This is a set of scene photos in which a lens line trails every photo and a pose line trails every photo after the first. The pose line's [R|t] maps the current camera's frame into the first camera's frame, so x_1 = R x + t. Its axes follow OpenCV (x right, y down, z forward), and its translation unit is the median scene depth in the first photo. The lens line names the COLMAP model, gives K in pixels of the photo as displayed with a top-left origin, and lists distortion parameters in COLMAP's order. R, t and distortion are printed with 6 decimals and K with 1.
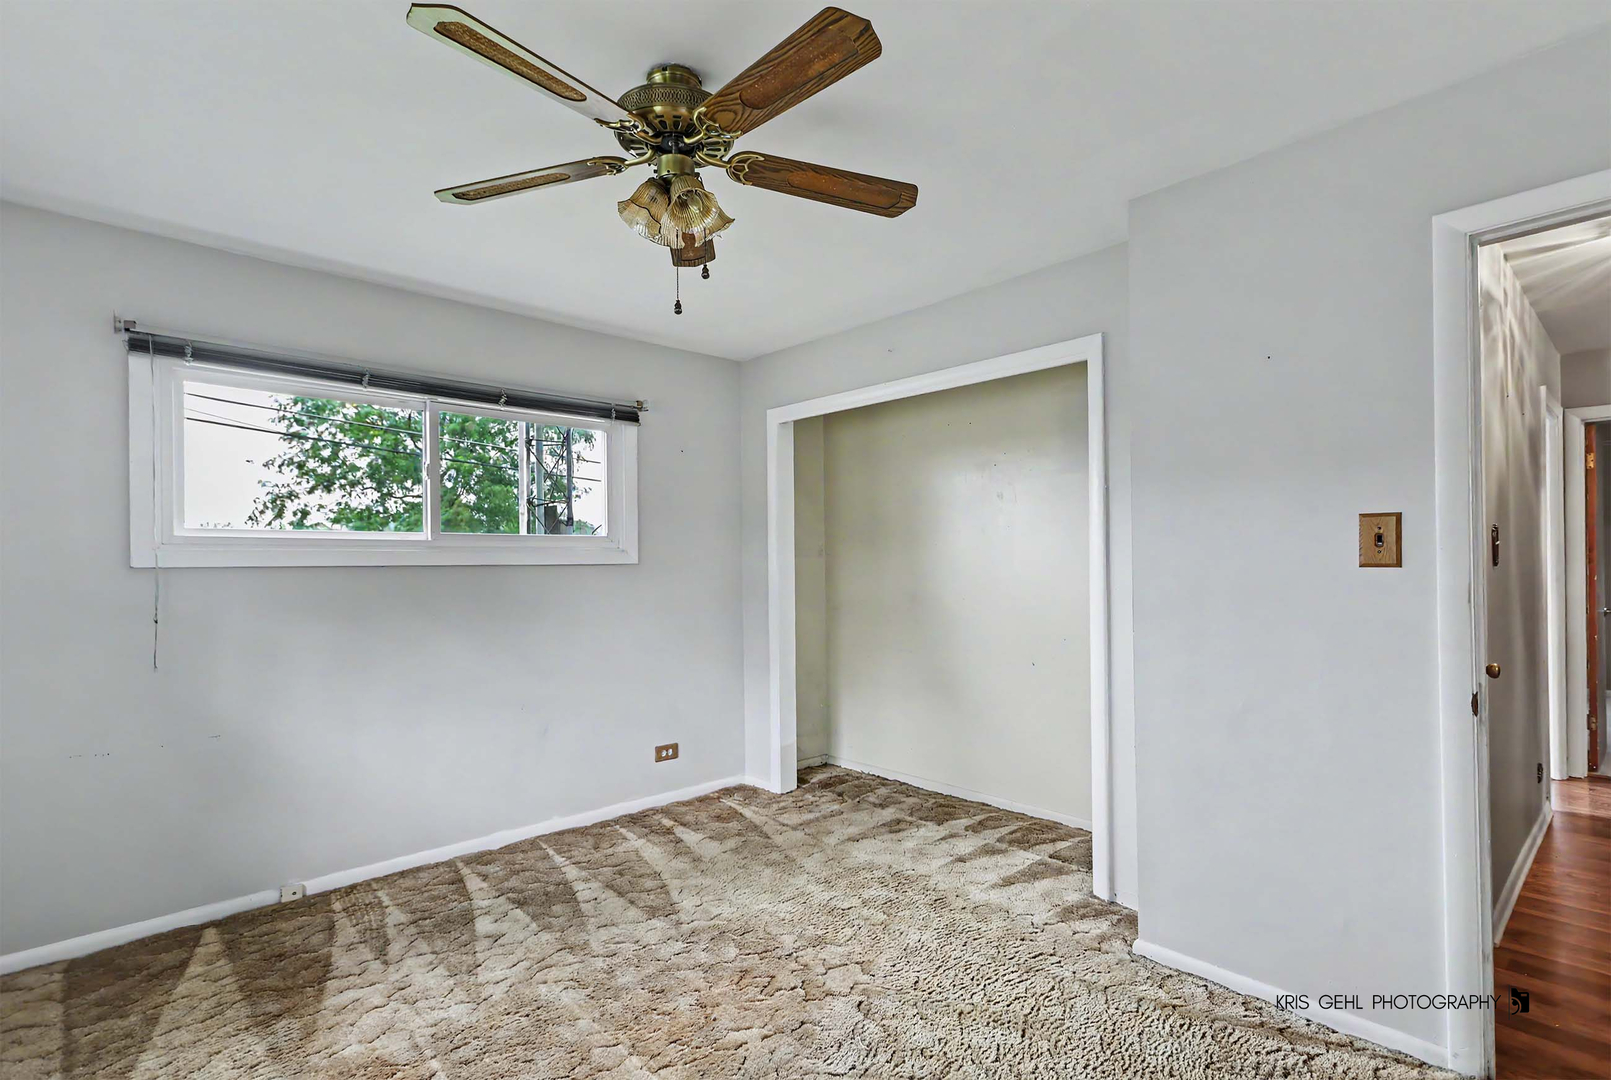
lens RADIAL K [[788.6, 0, 816.2], [0, 788.6, 555.7], [0, 0, 1]] dist [0.024165, -0.000667]
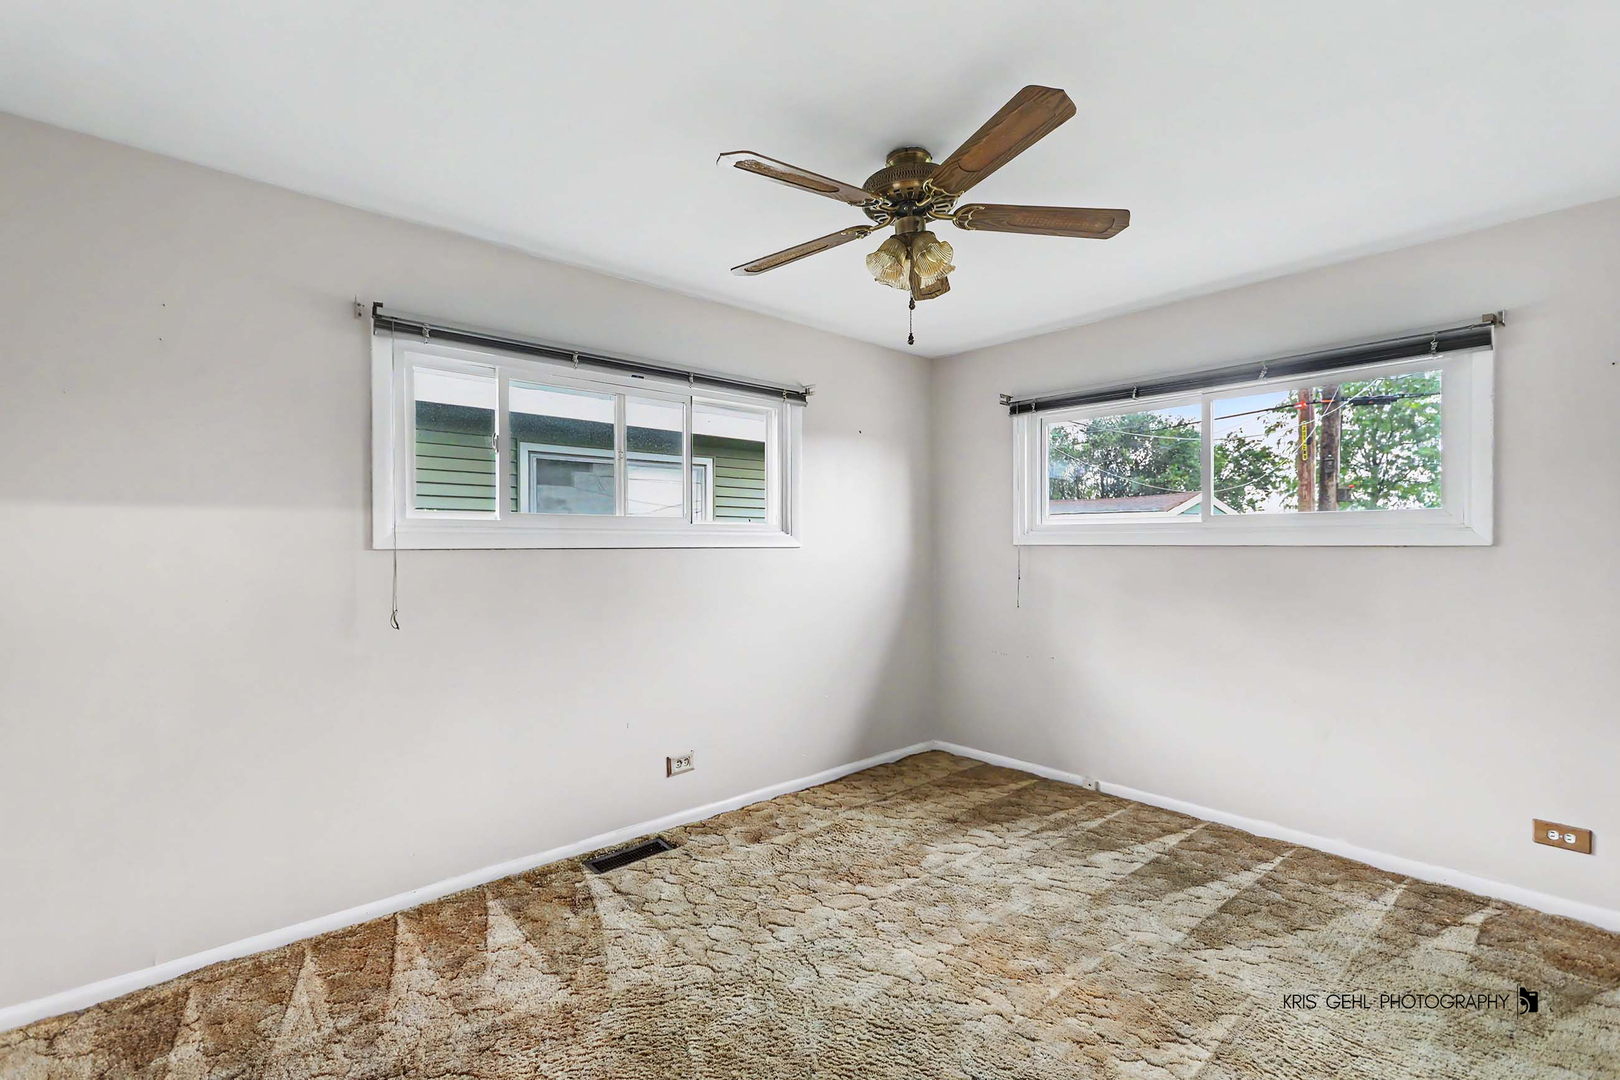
lens RADIAL K [[758.6, 0, 810.0], [0, 758.6, 540.0], [0, 0, 1]] dist [0.021069, -0.000688]
pose [[-0.039225, 0.002737, -0.999227, 0.677805], [0.009434, 0.999953, 0.002368, -0.003319], [0.999186, -0.009334, -0.039249, 0.591190]]
